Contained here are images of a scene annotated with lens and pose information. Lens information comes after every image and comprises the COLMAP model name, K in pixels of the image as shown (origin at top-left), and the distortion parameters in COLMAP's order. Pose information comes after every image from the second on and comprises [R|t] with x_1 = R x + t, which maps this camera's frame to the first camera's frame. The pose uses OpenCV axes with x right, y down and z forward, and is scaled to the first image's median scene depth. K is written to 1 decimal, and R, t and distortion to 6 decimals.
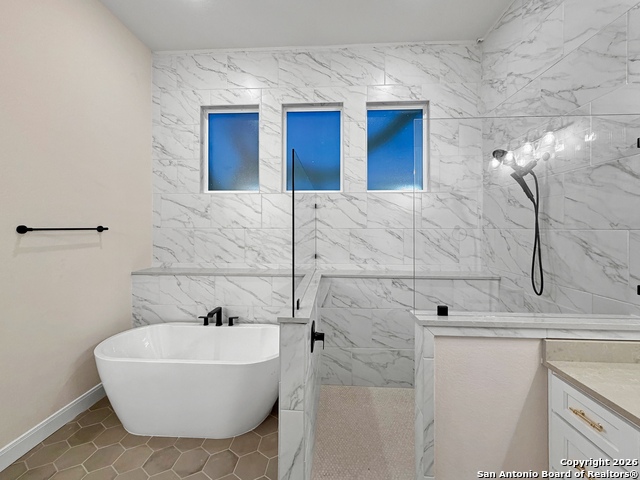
lens RADIAL K [[260.5, 0, 319.4], [0, 260.5, 228.7], [0, 0, 1]] dist [0.000124, -0.000053]
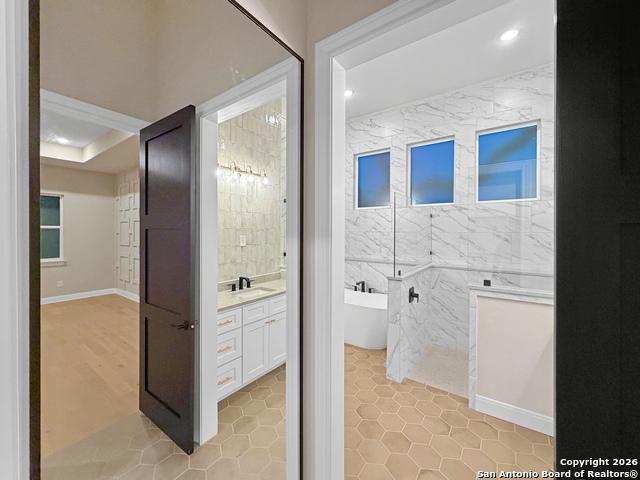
lens RADIAL K [[260.5, 0, 317.2], [0, 260.5, 237.2], [0, 0, 1]] dist [0.000124, -0.000053]
pose [[0.841406, 0.011760, -0.540276, 0.225557], [-0.001910, 0.999822, 0.018789, -0.000259], [0.540401, -0.014778, 0.841278, -0.471154]]
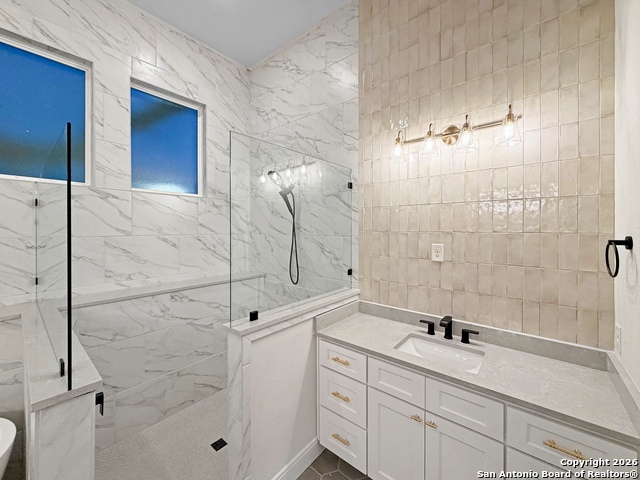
lens RADIAL K [[260.5, 0, 315.8], [0, 260.5, 229.8], [0, 0, 1]] dist [0.000124, -0.000053]
pose [[0.605797, -0.005441, 0.795601, -0.114076], [0.000701, 0.999980, 0.006306, -0.024151], [-0.795619, -0.003263, 0.605789, 0.069248]]
